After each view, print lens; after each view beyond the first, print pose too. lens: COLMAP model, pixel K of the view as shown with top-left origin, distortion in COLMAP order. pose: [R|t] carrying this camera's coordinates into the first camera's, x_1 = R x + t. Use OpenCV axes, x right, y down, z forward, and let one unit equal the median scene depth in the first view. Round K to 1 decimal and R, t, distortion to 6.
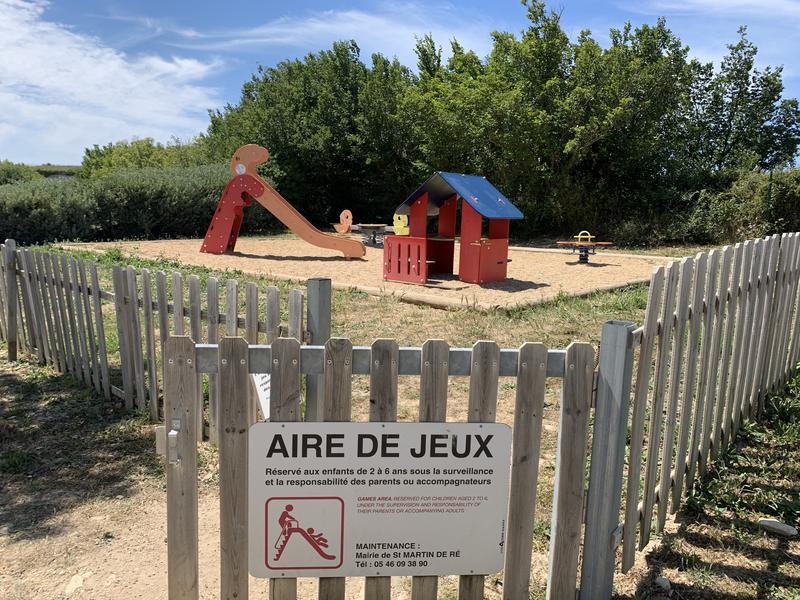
lens RADIAL K [[609.6, 0, 400.0], [0, 609.6, 300.0], [0, 0, 1]] dist [0.045823, -0.144839]
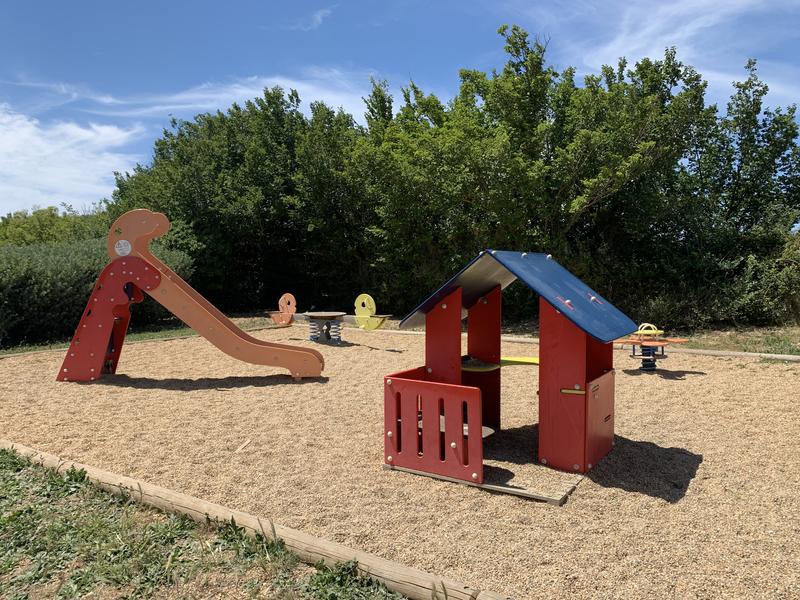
lens RADIAL K [[609.6, 0, 400.0], [0, 609.6, 300.0], [0, 0, 1]] dist [0.045823, -0.144839]
pose [[0.993300, -0.035579, 0.109947, -0.027879], [0.046383, 0.994171, -0.097325, -0.050738], [-0.105844, 0.101773, 0.989161, 0.208086]]
